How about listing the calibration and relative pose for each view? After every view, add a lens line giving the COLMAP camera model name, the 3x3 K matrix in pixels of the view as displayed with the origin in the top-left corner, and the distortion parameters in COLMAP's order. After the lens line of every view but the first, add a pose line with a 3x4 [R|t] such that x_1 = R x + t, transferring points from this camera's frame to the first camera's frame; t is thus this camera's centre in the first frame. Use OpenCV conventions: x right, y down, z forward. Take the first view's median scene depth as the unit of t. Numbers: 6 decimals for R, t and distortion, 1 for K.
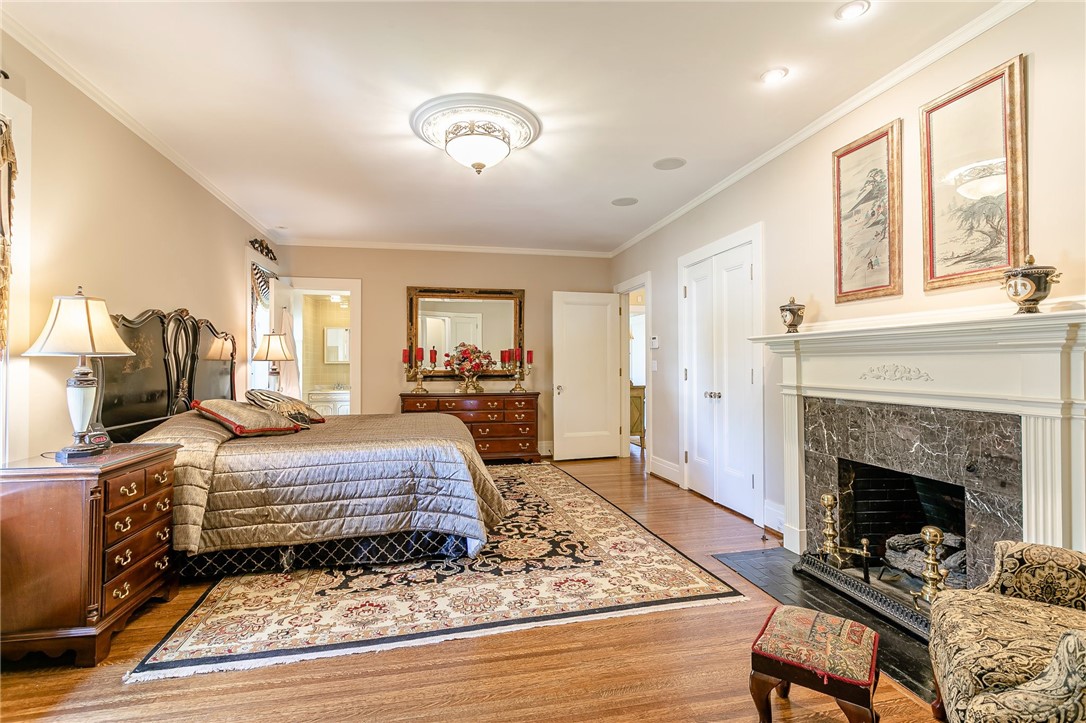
lens RADIAL K [[512.1, 0, 539.2], [0, 512.1, 358.7], [0, 0, 1]] dist [0.001035, 0.001196]
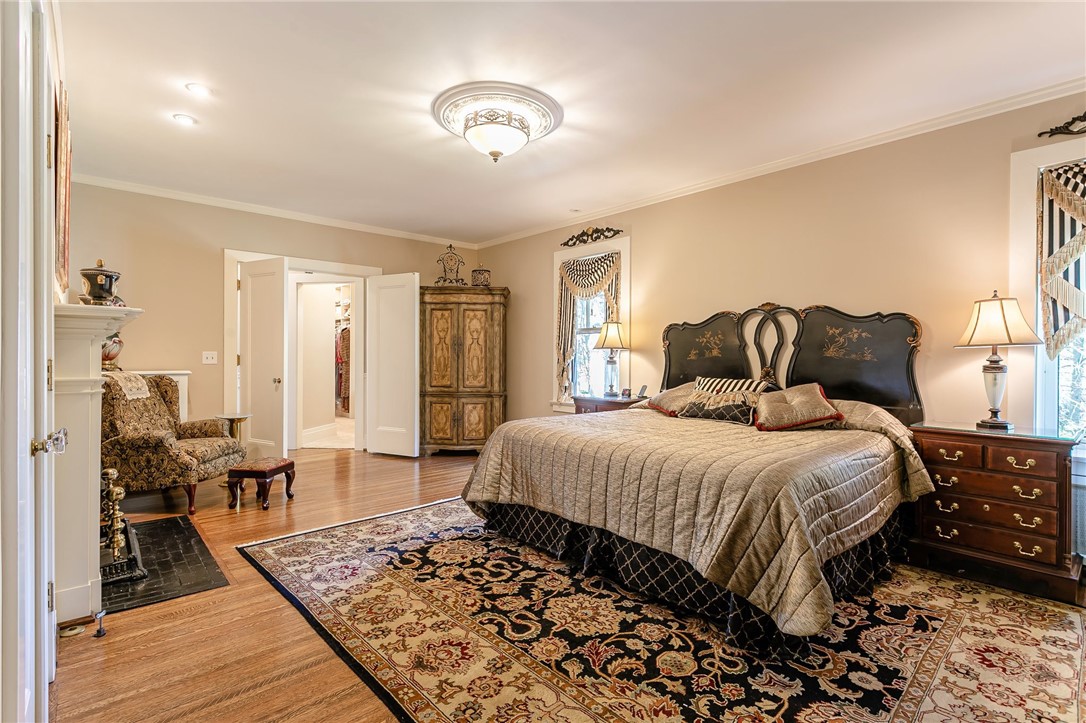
lens RADIAL K [[512.1, 0, 539.2], [0, 512.1, 358.7], [0, 0, 1]] dist [0.001035, 0.001196]
pose [[-0.869273, 0.001835, -0.494329, 0.299102], [0.003036, 0.999994, -0.001626, 0.024640], [0.494323, -0.002914, -0.869273, 1.883944]]
